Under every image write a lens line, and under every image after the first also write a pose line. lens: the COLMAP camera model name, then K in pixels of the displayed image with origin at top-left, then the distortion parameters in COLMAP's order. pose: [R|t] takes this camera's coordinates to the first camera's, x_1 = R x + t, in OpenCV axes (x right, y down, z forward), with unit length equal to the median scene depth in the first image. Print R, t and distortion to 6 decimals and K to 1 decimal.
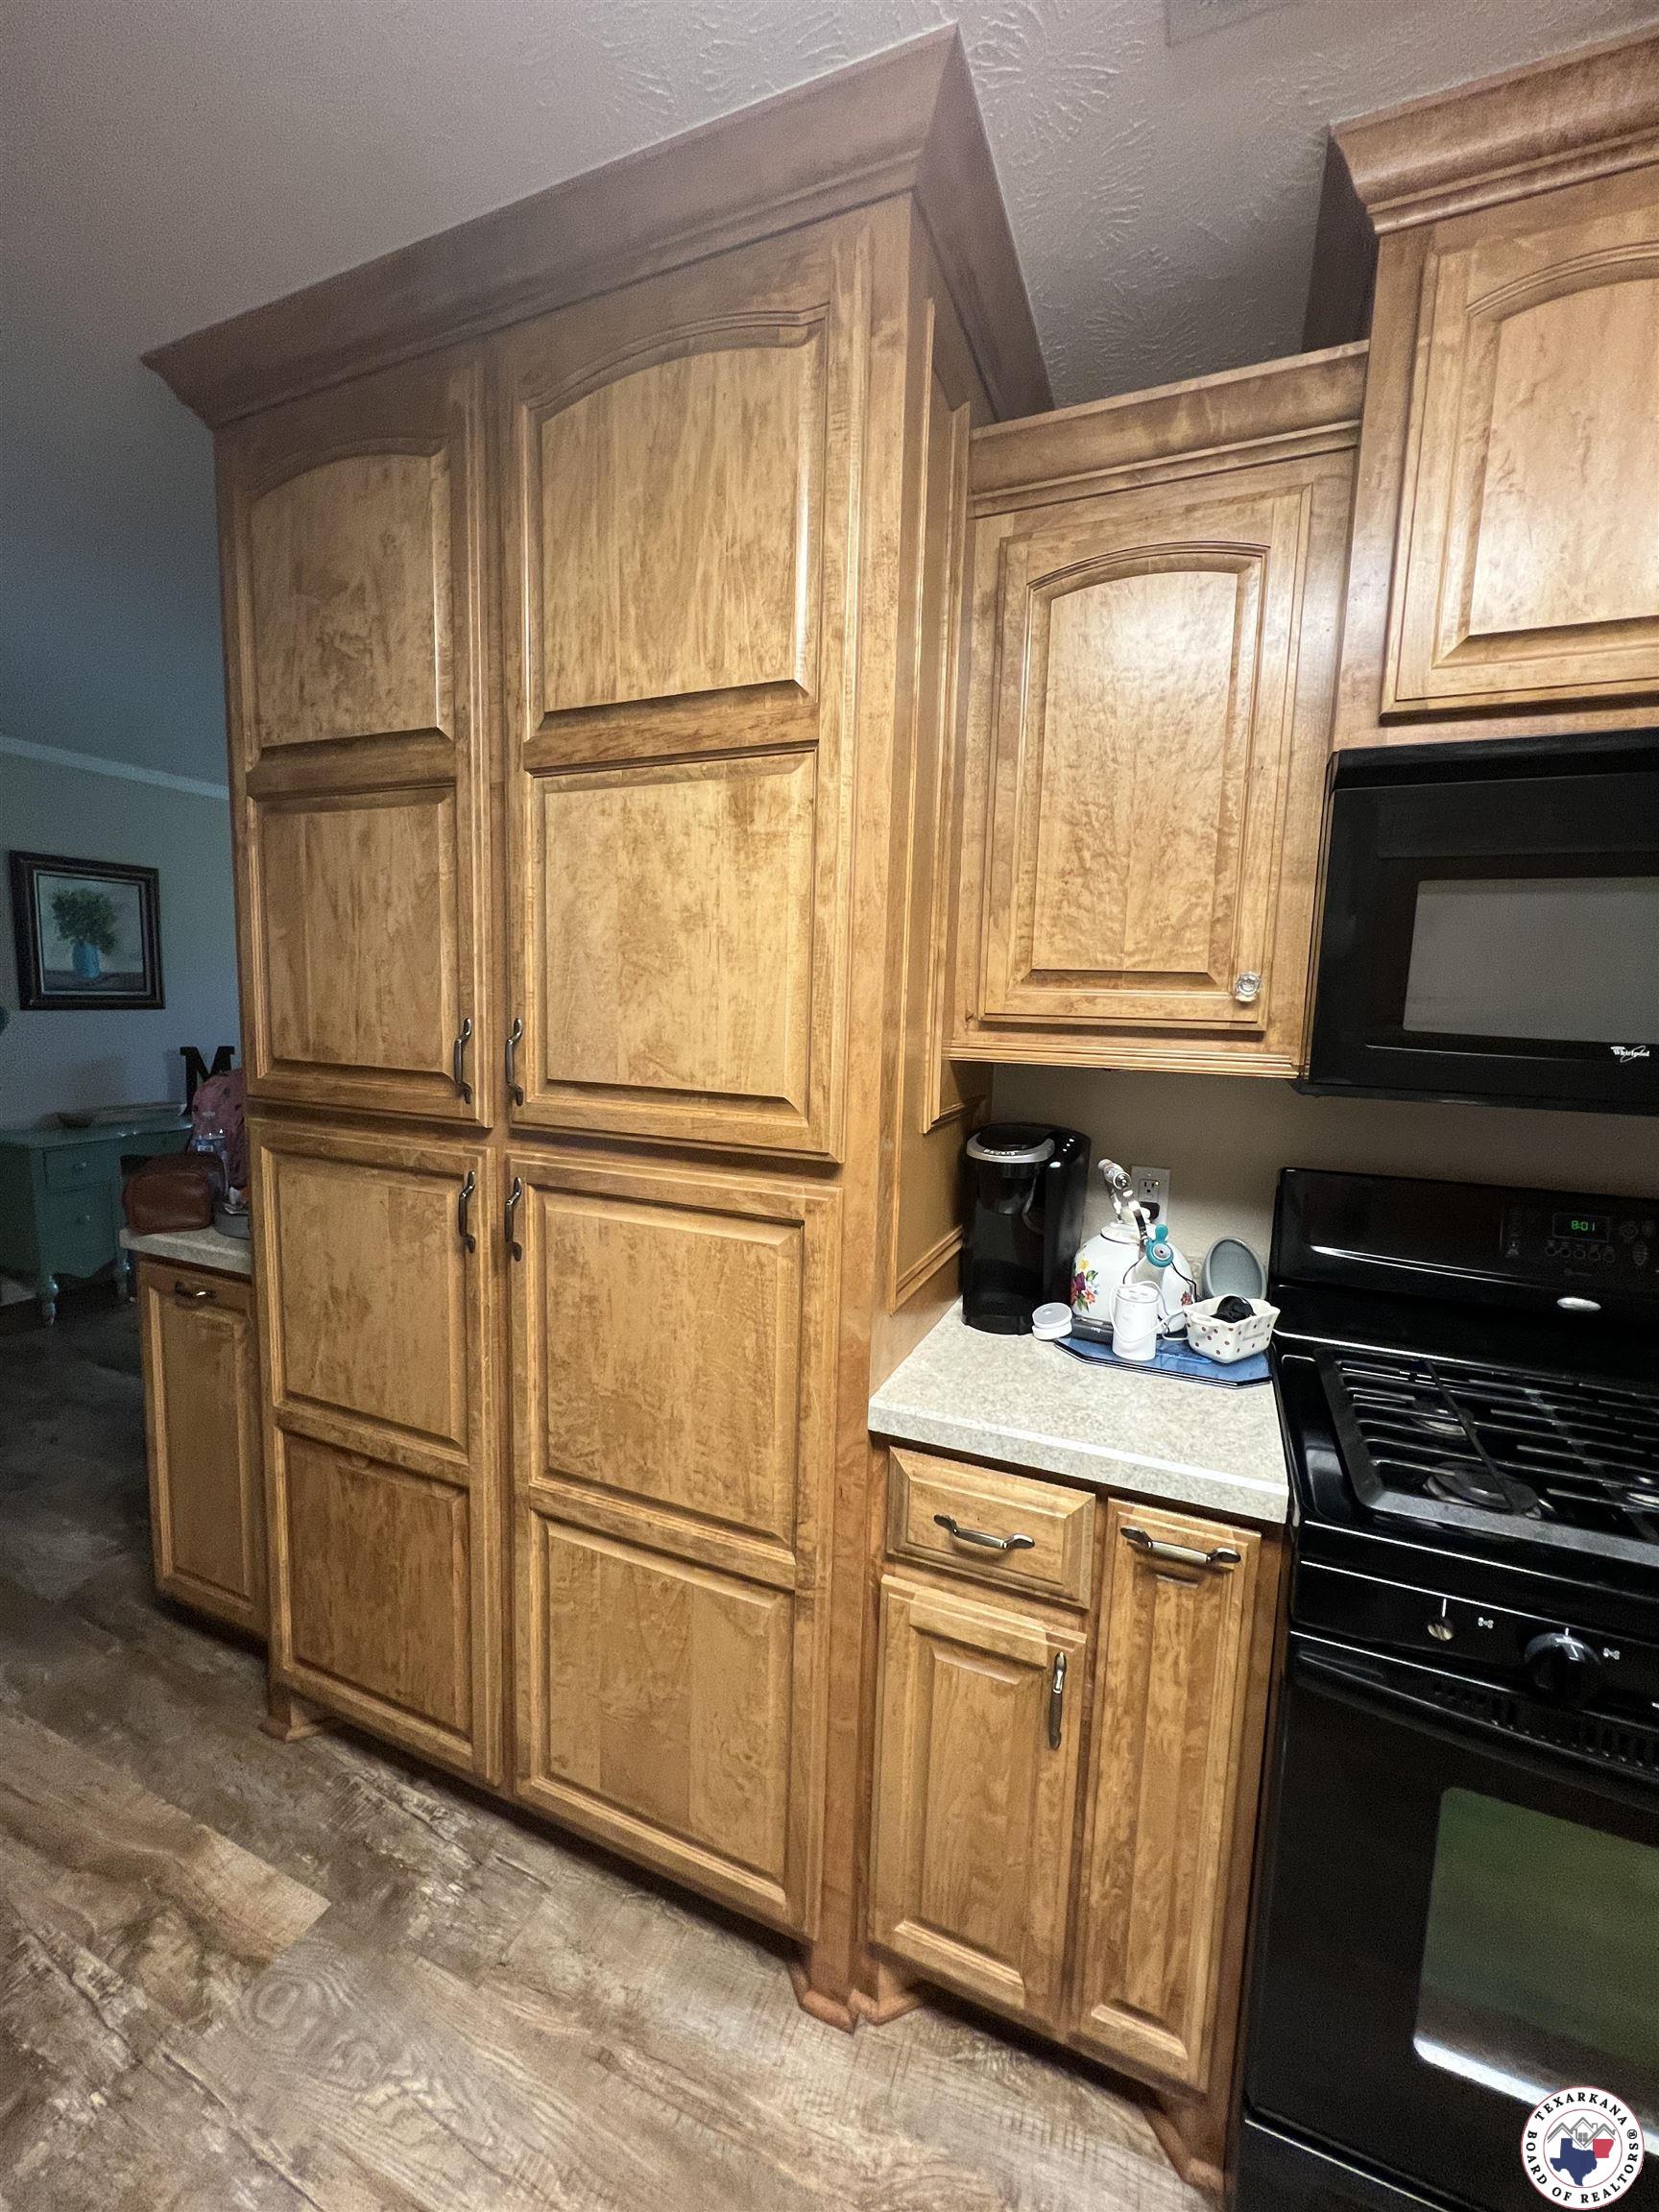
lens RADIAL K [[882.7, 0, 836.7], [0, 882.7, 1098.1], [0, 0, 1]] dist [-0.002795, 0.000121]
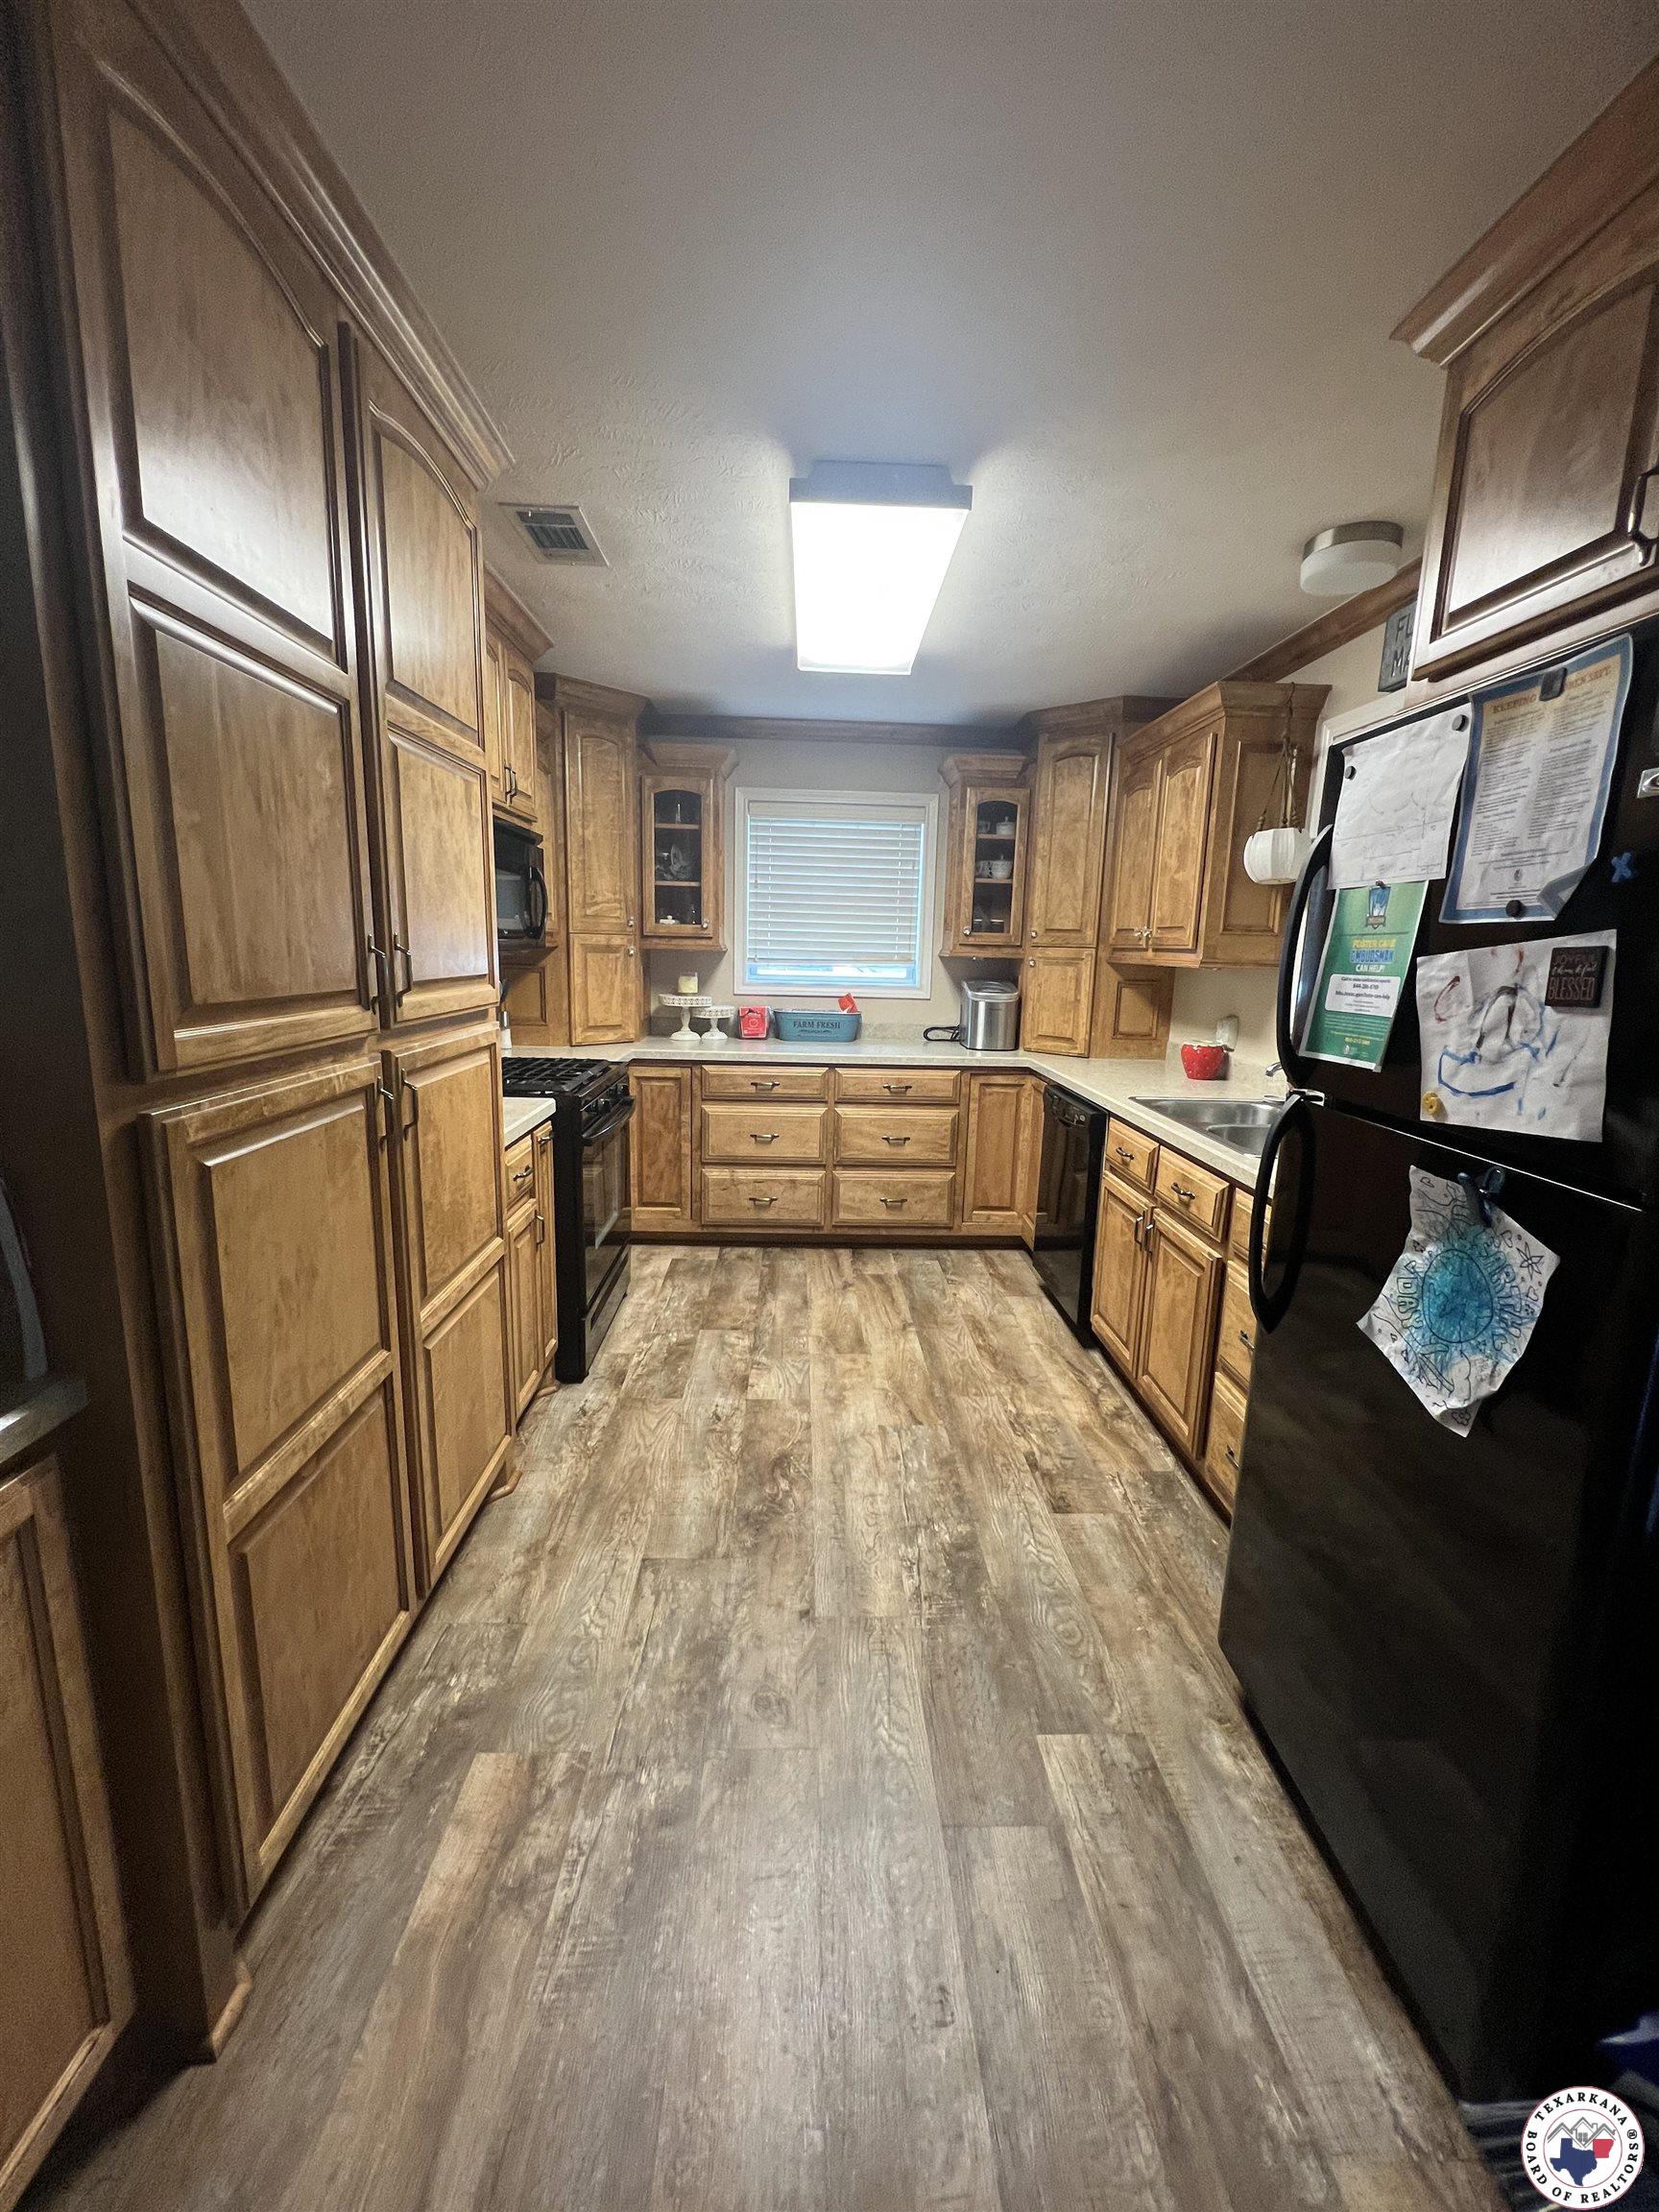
lens RADIAL K [[882.7, 0, 833.8], [0, 882.7, 1103.8], [0, 0, 1]] dist [-0.002795, 0.000121]
pose [[-0.424175, -0.202644, 0.882616, -1.881060], [0.060478, 0.966126, 0.250883, -0.144522], [-0.903558, 0.159797, -0.397552, 1.082104]]
